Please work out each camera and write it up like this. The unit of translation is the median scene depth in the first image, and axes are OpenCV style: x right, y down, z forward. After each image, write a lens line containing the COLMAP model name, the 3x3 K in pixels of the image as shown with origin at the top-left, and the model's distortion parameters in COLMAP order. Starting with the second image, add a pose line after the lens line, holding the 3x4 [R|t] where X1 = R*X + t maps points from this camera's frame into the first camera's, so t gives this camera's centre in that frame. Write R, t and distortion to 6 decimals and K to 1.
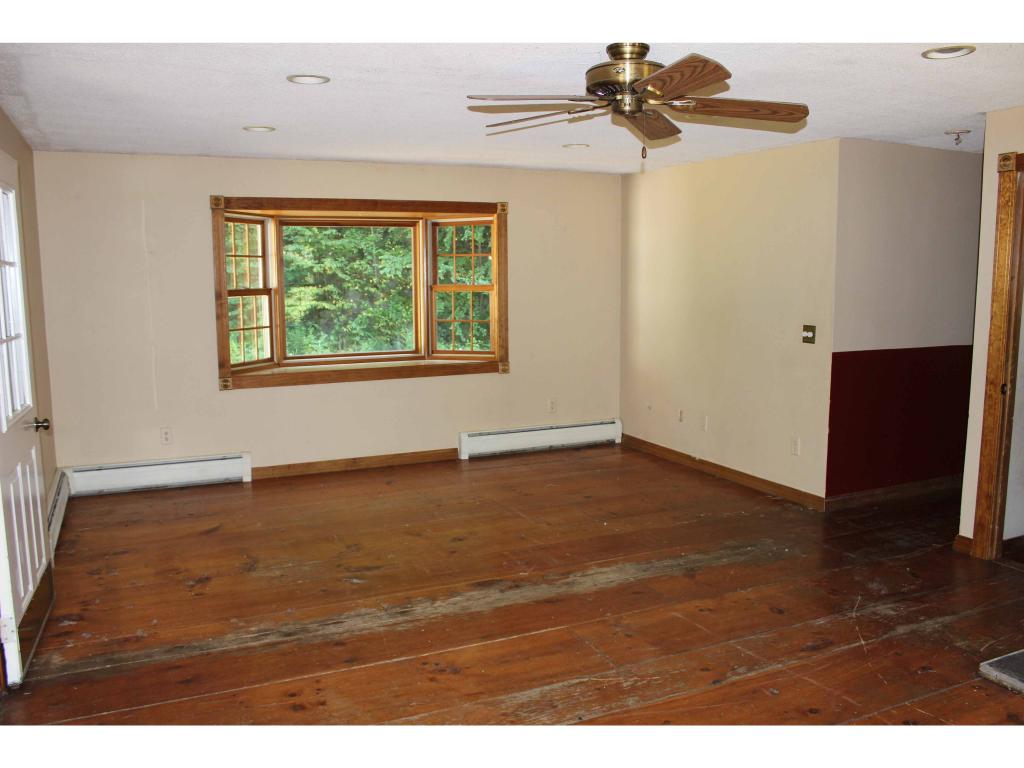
lens RADIAL K [[862.4, 0, 516.4], [0, 862.4, 388.2], [0, 0, 1]] dist [-0.160688, 0.153601]
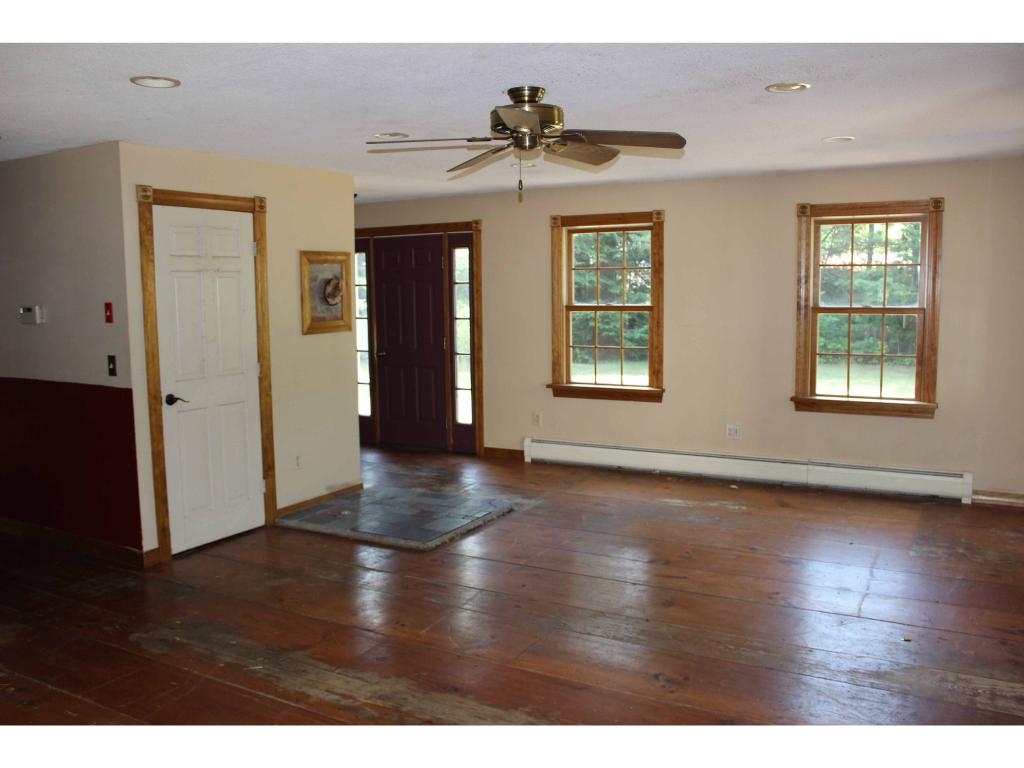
lens RADIAL K [[862.4, 0, 516.4], [0, 862.4, 388.2], [0, 0, 1]] dist [-0.160688, 0.153601]
pose [[-0.577024, -0.082734, 0.812526, -0.610173], [0.123987, 0.974452, 0.187273, -0.172967], [-0.807261, 0.208804, -0.552024, 1.287549]]
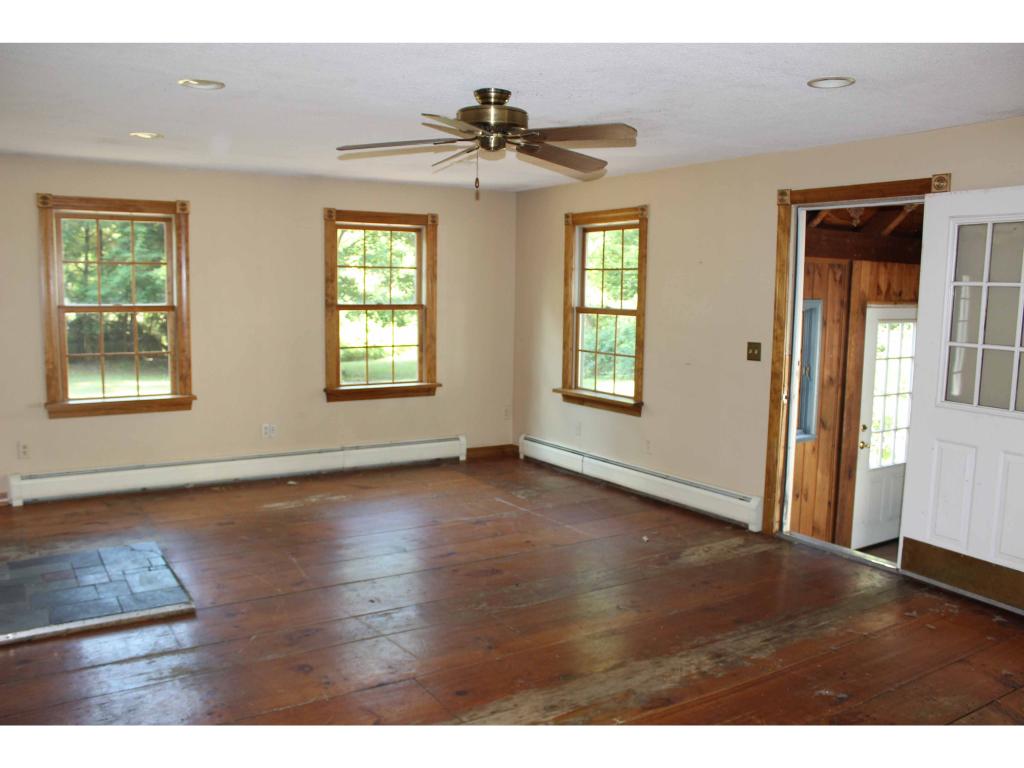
lens RADIAL K [[862.4, 0, 516.4], [0, 862.4, 388.2], [0, 0, 1]] dist [-0.160688, 0.153601]
pose [[-0.992314, 0.006331, -0.123580, 0.184098], [-0.024685, 0.968488, 0.247832, -0.225891], [0.121255, 0.248978, -0.960889, 1.660854]]
